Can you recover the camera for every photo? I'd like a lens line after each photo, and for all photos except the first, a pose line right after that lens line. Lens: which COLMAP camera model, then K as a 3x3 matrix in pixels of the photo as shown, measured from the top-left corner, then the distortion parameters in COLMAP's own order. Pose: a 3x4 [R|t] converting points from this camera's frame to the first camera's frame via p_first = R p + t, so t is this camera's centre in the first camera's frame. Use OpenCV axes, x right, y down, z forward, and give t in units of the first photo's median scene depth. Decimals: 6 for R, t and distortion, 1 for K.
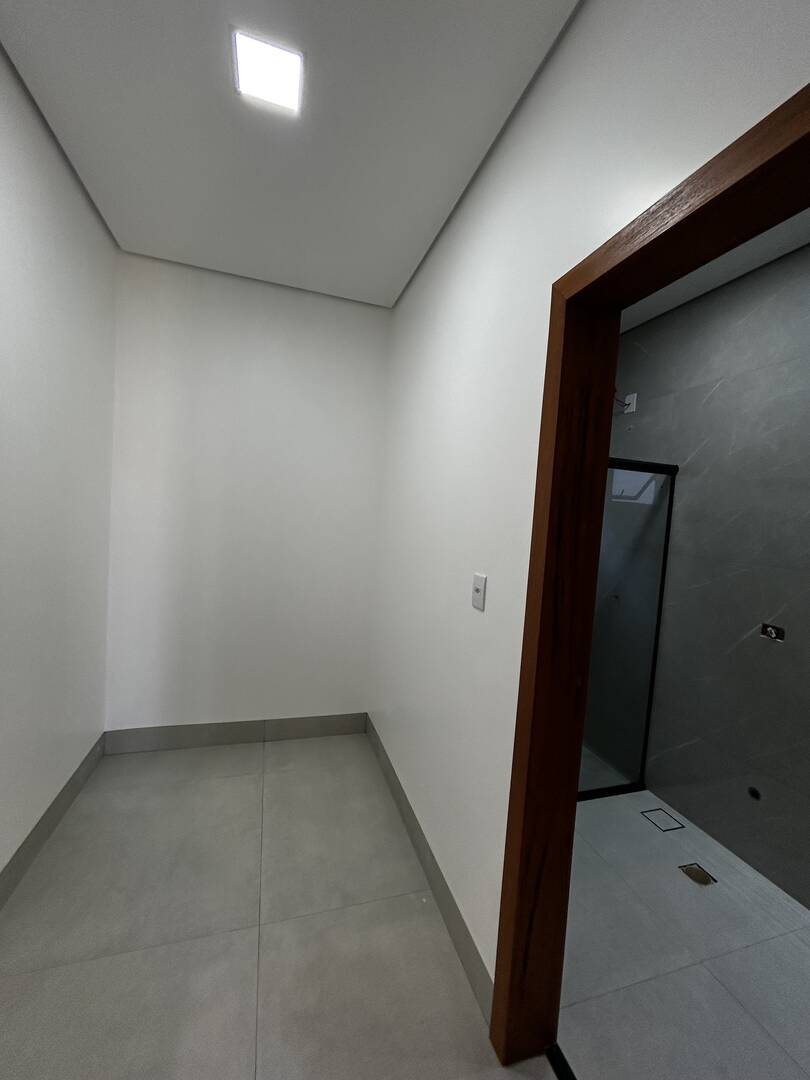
lens RADIAL K [[433.2, 0, 405.0], [0, 433.2, 540.0], [0, 0, 1]] dist [0.001417, -0.000111]
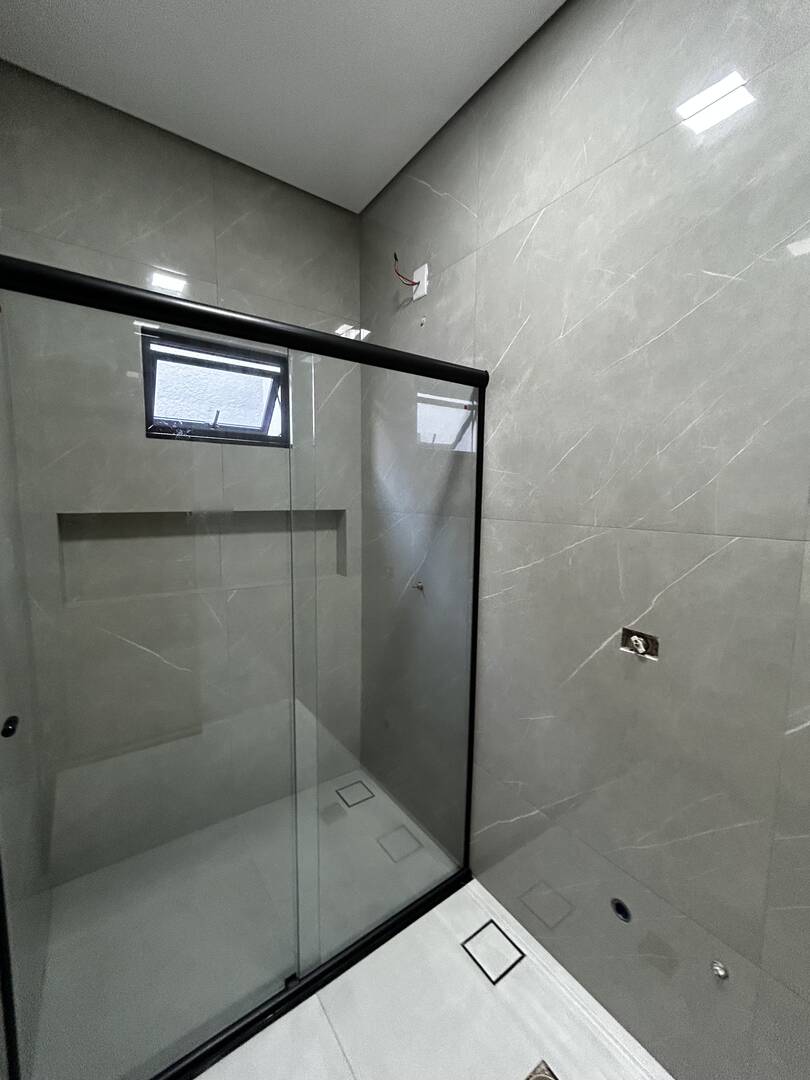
lens RADIAL K [[433.2, 0, 405.0], [0, 433.2, 540.0], [0, 0, 1]] dist [0.001417, -0.000111]
pose [[0.949938, -0.085518, 0.300508, 0.323731], [0.067847, 0.995322, 0.068776, 0.014974], [-0.304984, -0.044944, 0.951297, 0.456020]]
